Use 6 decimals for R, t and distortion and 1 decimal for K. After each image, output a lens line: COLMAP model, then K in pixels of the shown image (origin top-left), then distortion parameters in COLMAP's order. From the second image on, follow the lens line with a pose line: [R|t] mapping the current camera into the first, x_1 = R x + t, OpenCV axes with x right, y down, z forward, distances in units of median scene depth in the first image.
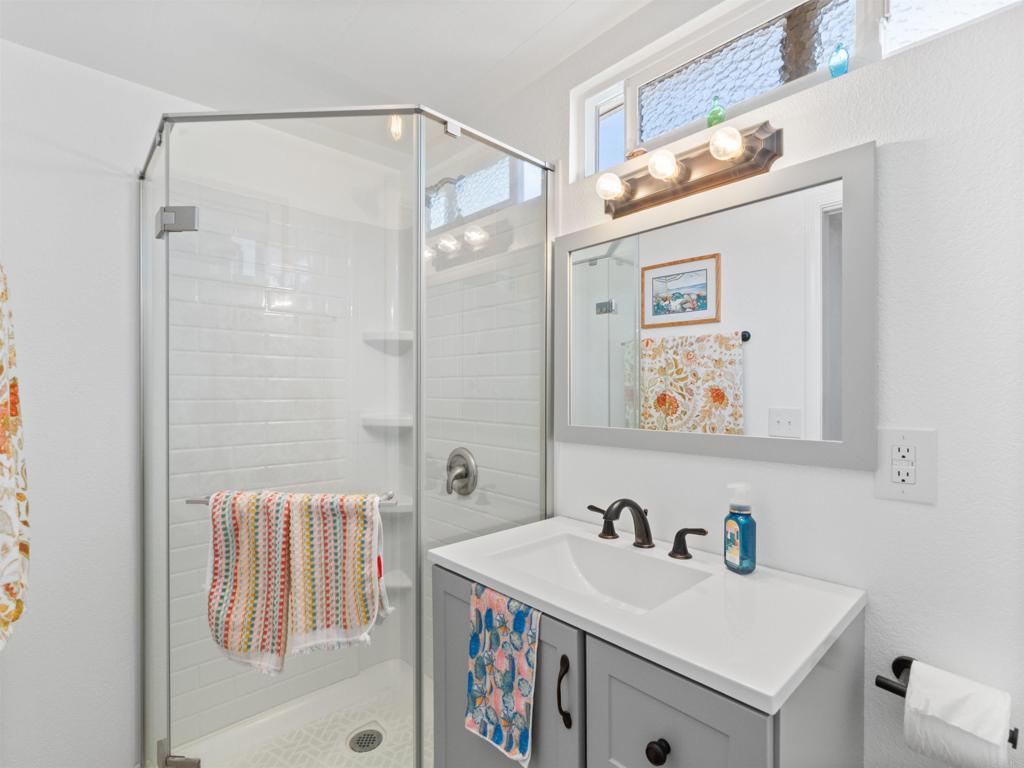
lens RADIAL K [[493.1, 0, 516.2], [0, 493.1, 392.7], [0, 0, 1]] dist [0.001202, 0.000303]
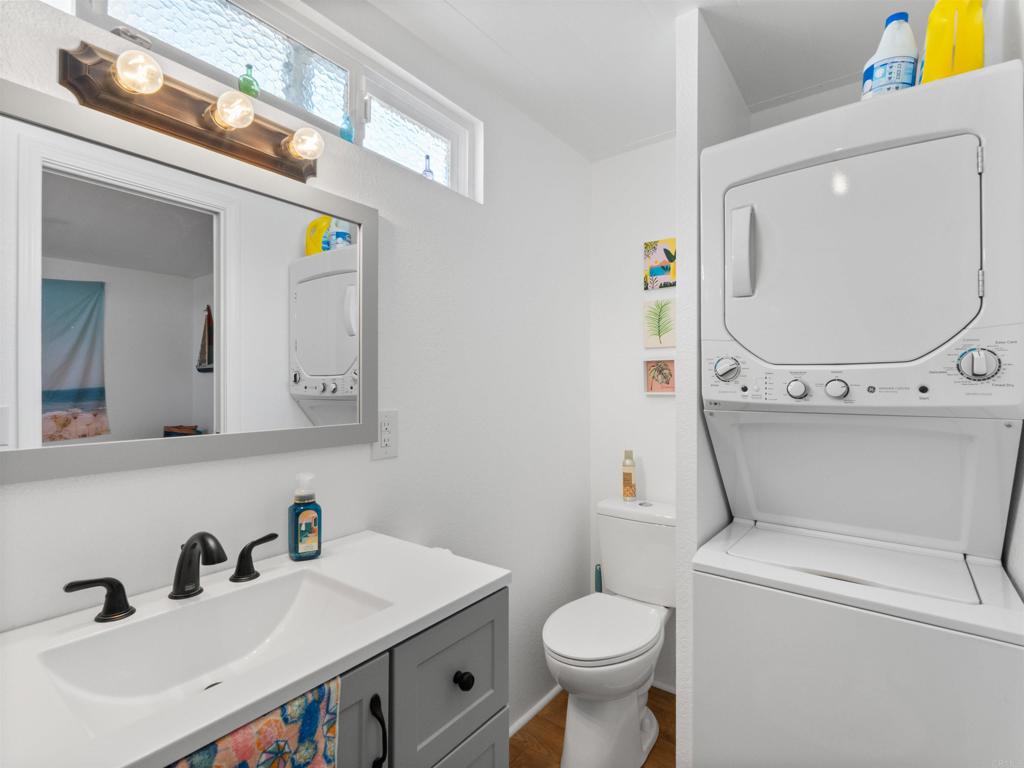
lens RADIAL K [[489.0, 0, 514.2], [0, 489.0, 382.6], [0, 0, 1]] dist [0.002742, 0.000576]
pose [[-0.173538, 0.005532, 0.984812, -0.631388], [0.000617, 0.999985, -0.005509, -0.002451], [-0.984827, -0.000348, -0.173538, 0.736486]]
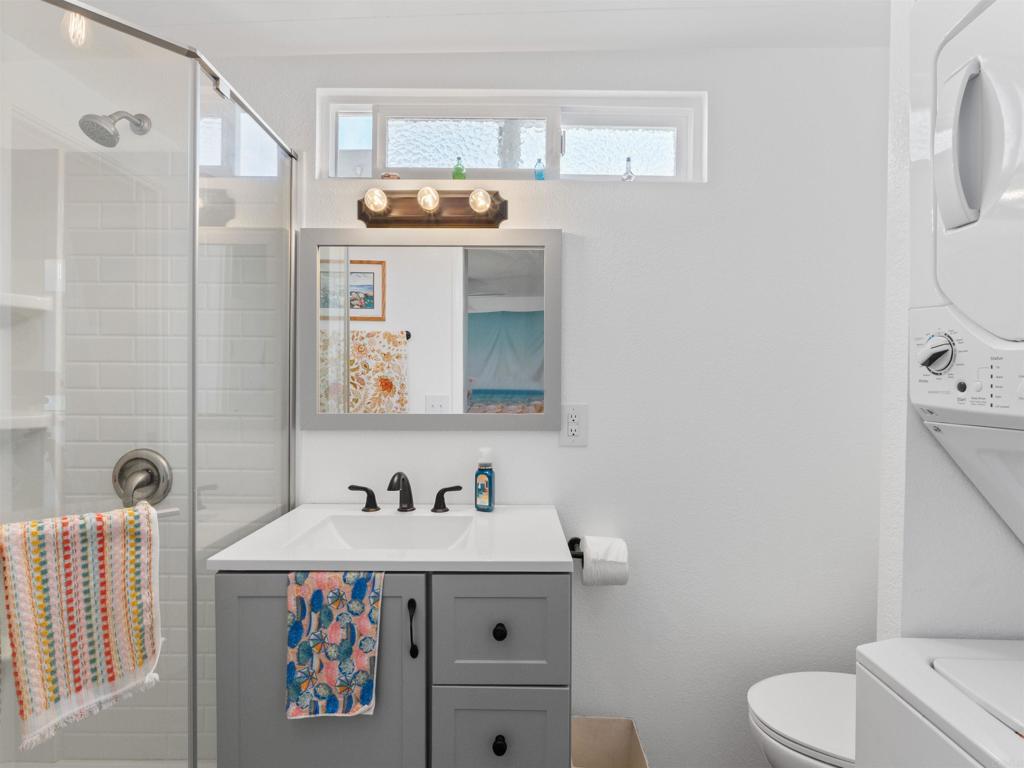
lens RADIAL K [[489.0, 0, 514.2], [0, 489.0, 382.6], [0, 0, 1]] dist [0.002742, 0.000576]
pose [[0.685224, 0.002056, 0.728330, -0.488747], [-0.002224, 0.999997, -0.000730, 0.002159], [-0.728329, -0.001120, 0.685226, -0.003005]]
